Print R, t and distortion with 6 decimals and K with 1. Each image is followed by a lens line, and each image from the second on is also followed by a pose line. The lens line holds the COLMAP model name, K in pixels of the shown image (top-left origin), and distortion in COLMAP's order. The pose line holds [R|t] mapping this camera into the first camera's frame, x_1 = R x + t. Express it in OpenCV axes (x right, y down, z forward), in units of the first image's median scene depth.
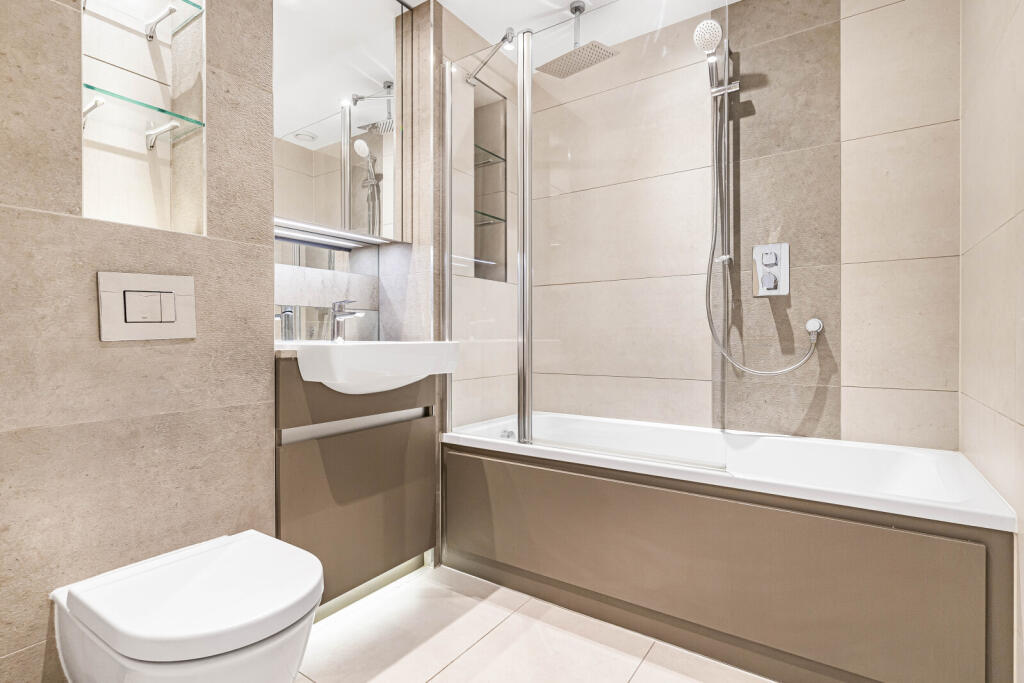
lens RADIAL K [[498.8, 0, 509.5], [0, 498.8, 338.5], [0, 0, 1]] dist [-0.004387, 0.001432]
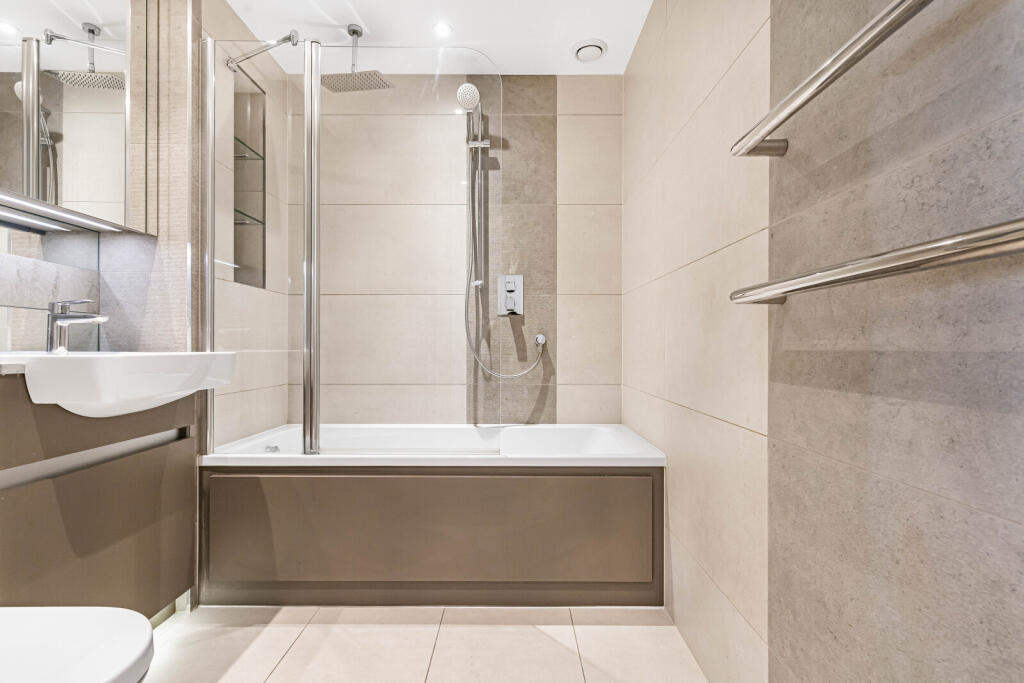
lens RADIAL K [[489.1, 0, 518.7], [0, 489.1, 346.2], [0, 0, 1]] dist [0.000963, -0.000209]
pose [[0.821066, 0.004767, 0.570814, -0.170288], [-0.001954, 0.999983, -0.005540, -0.000658], [-0.570830, 0.003433, 0.821061, -0.034453]]
